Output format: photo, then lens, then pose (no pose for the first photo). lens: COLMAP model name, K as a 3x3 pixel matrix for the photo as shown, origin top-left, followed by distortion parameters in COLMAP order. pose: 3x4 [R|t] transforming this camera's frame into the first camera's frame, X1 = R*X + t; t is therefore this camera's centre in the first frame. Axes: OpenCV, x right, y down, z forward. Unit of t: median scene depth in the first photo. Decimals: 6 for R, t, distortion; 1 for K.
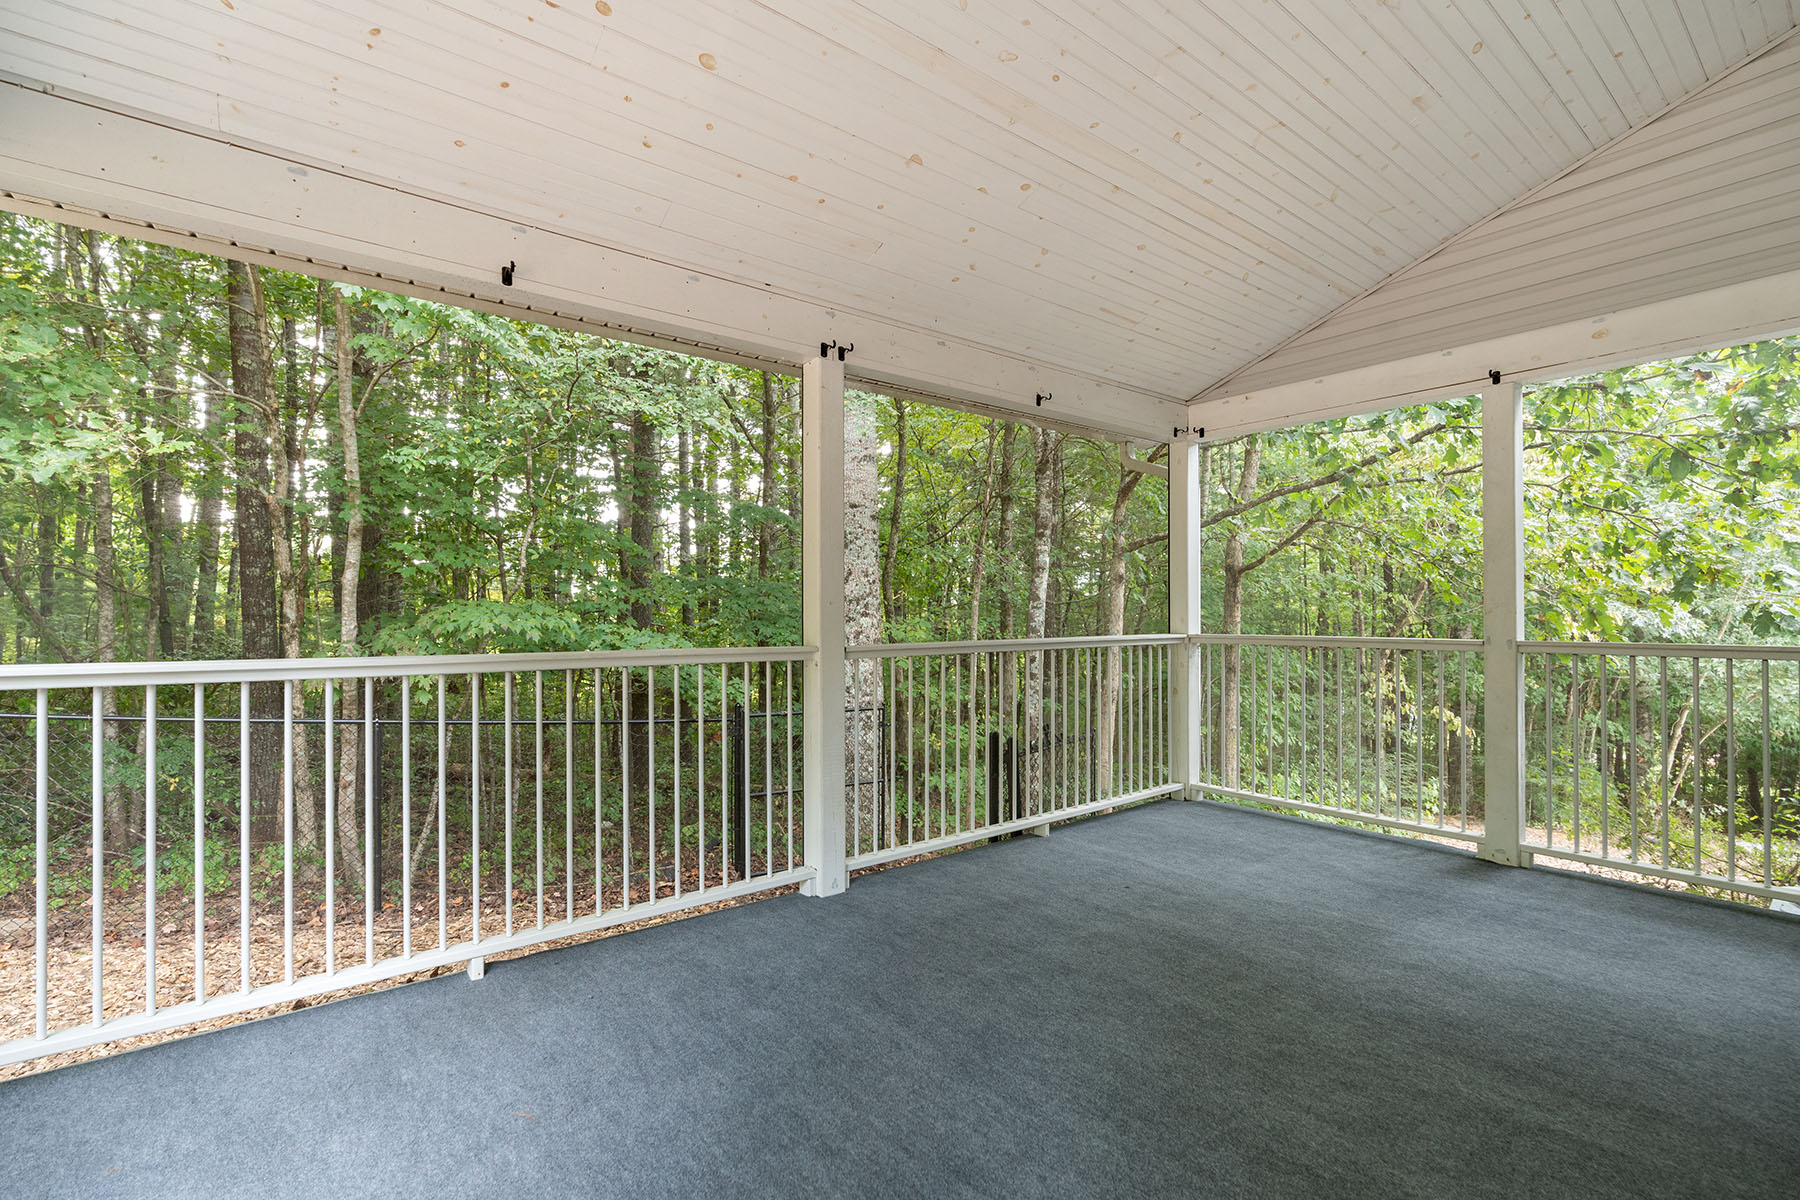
lens RADIAL K [[815.6, 0, 900.0], [0, 815.6, 600.0], [0, 0, 1]] dist [-0.011510, 0.000617]
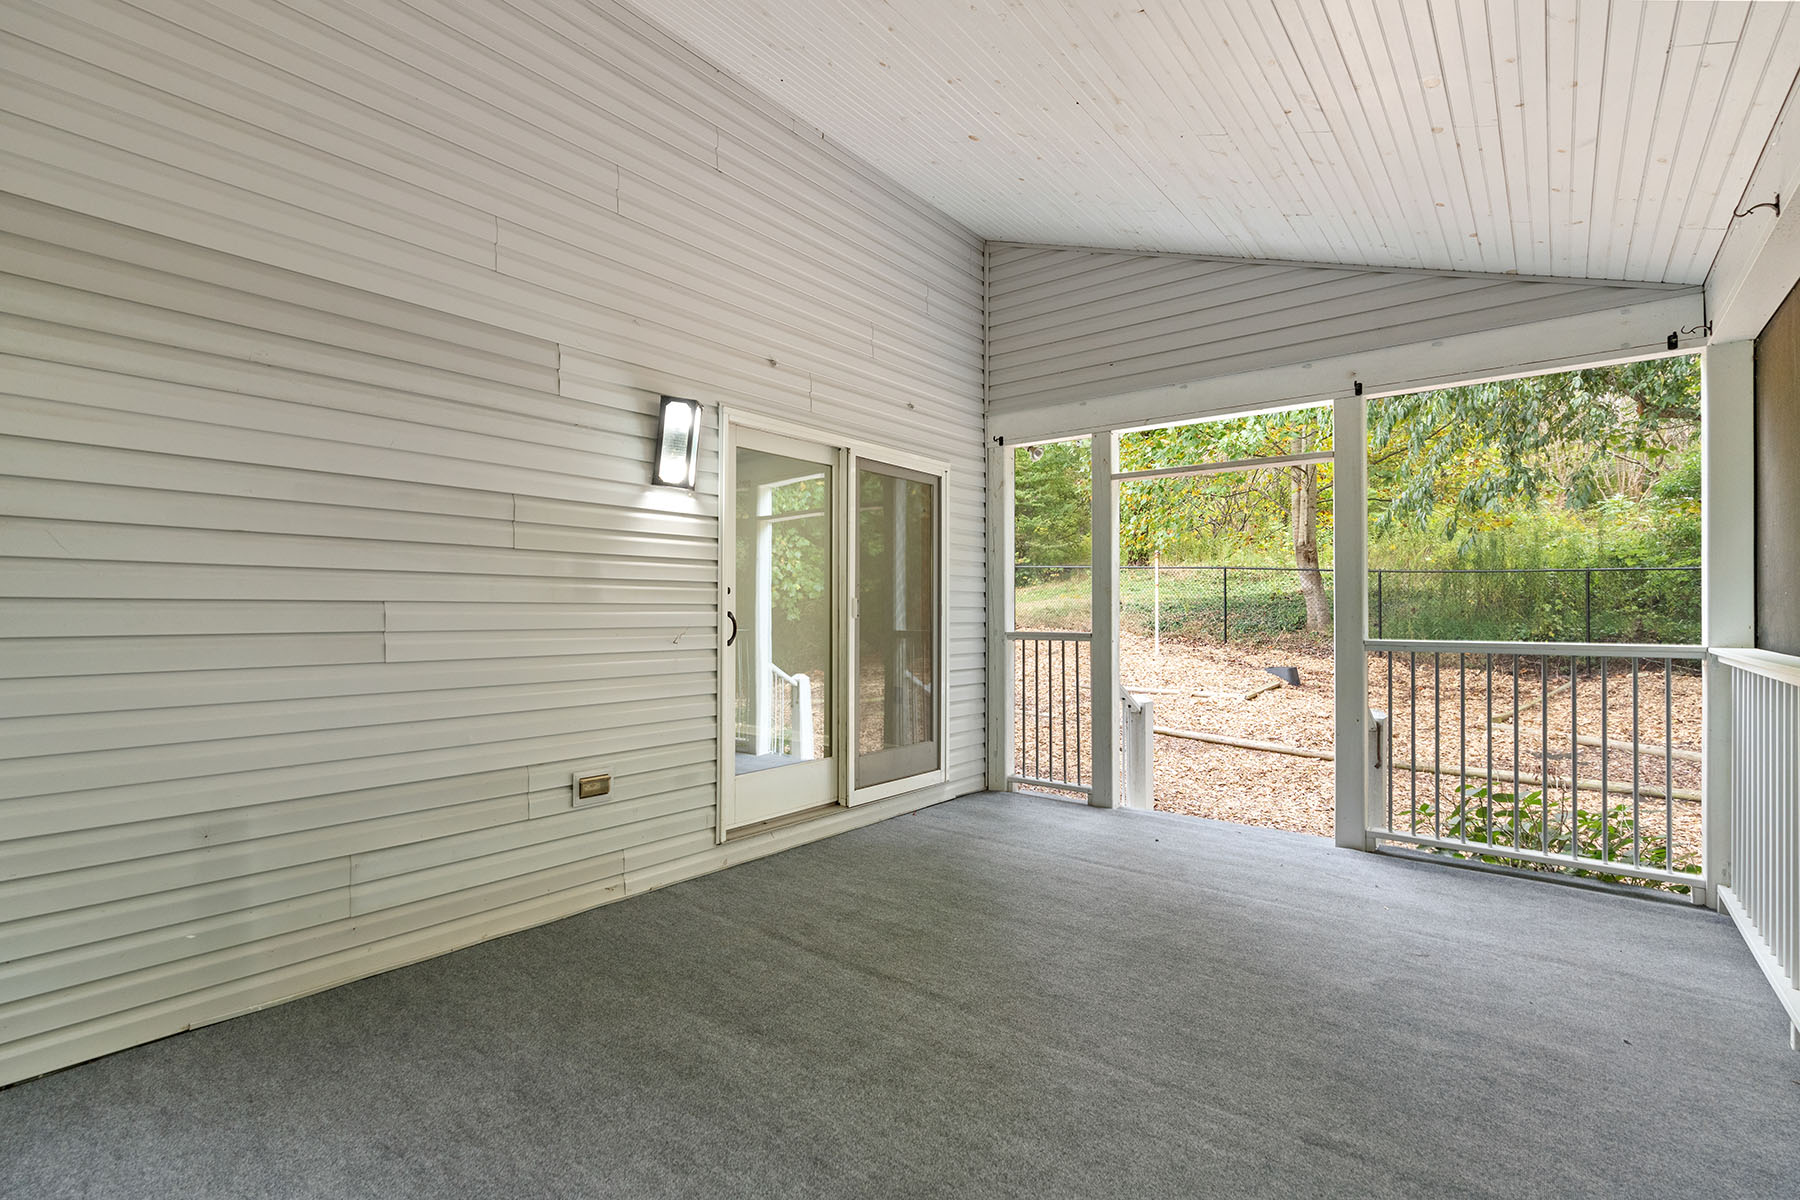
lens RADIAL K [[815.6, 0, 900.0], [0, 815.6, 600.0], [0, 0, 1]] dist [-0.011510, 0.000617]
pose [[-0.974455, -0.009212, -0.224392, 0.485831], [-0.002838, 0.999584, -0.028713, 0.023233], [0.224563, -0.027343, -0.974076, 1.364817]]
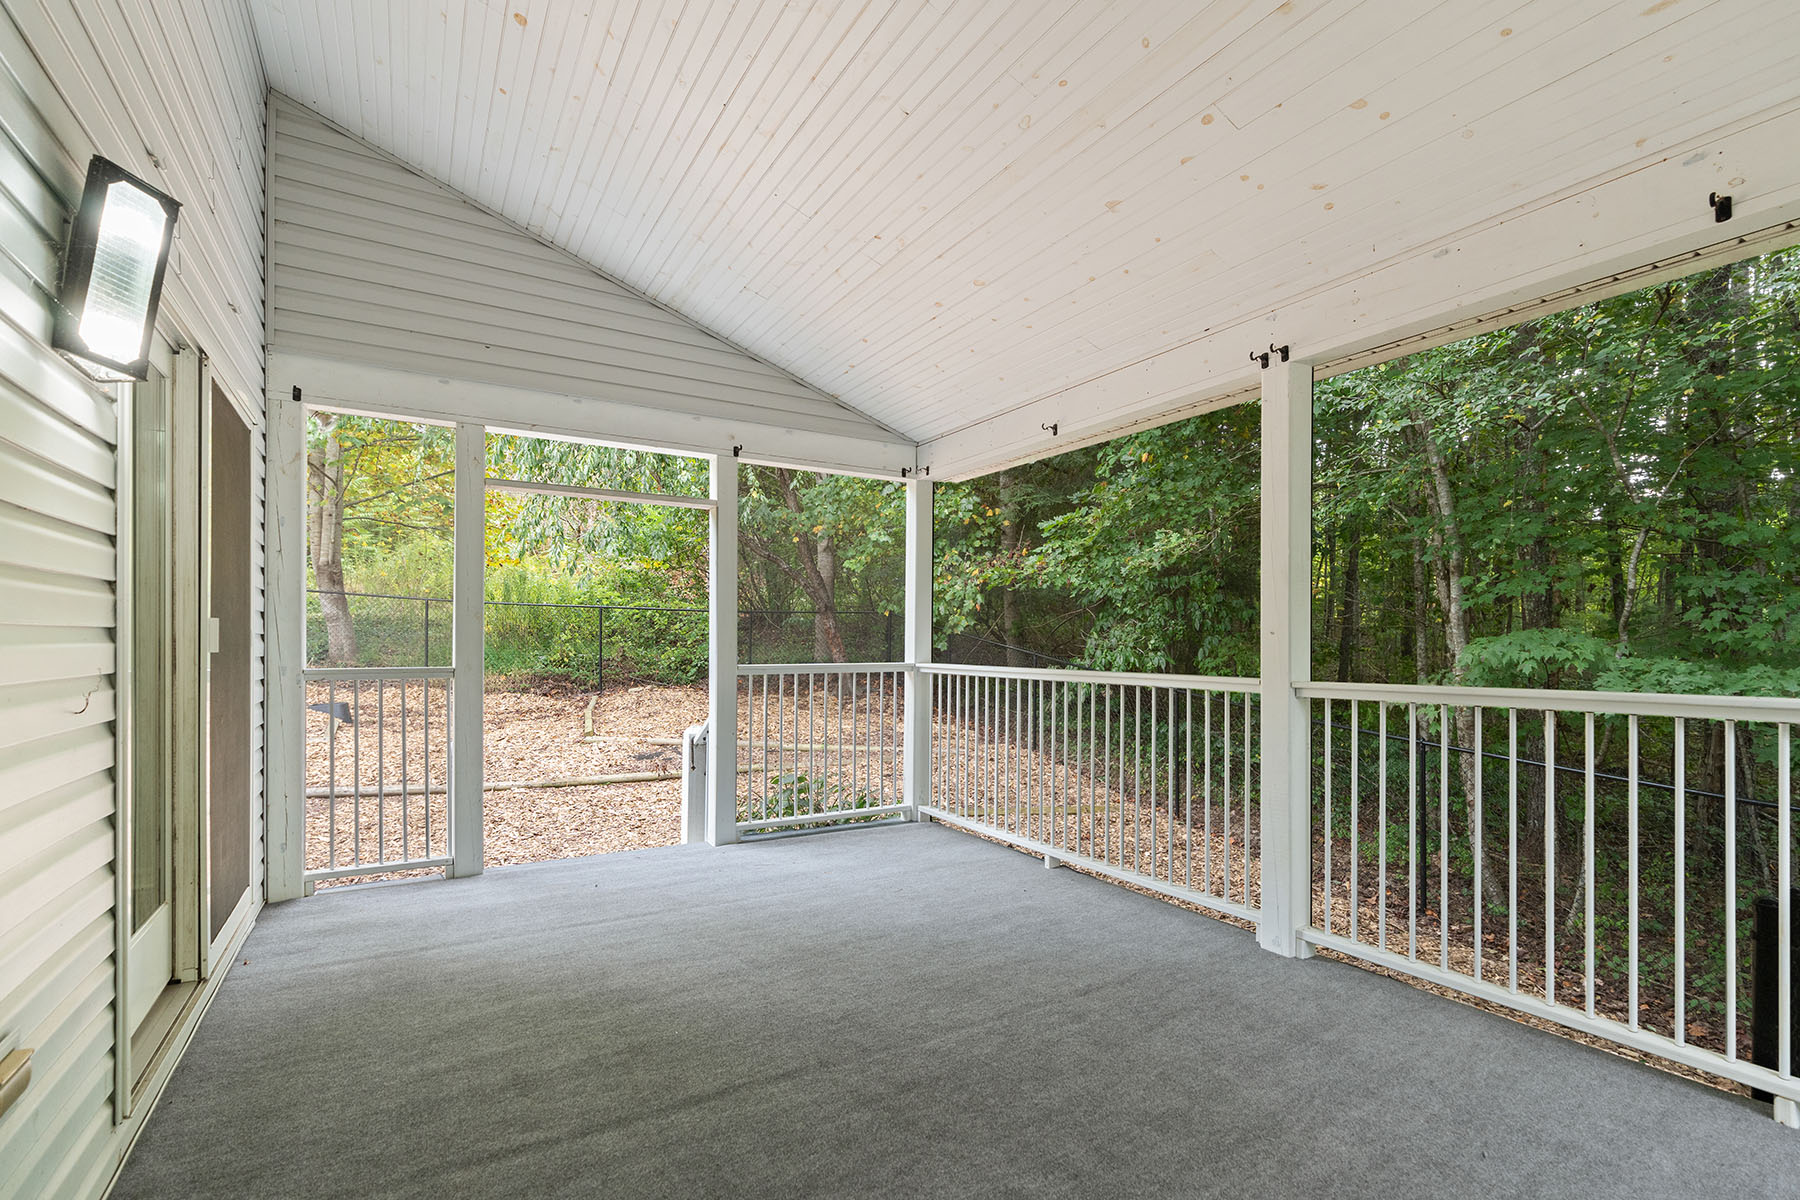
lens RADIAL K [[821.5, 0, 912.0], [0, 821.5, 642.7], [0, 0, 1]] dist [-0.013782, -0.000240]
pose [[-0.115211, -0.003367, -0.993335, 0.967986], [0.010433, 0.999935, -0.004600, 0.015452], [0.993286, -0.010894, -0.115168, 0.778707]]
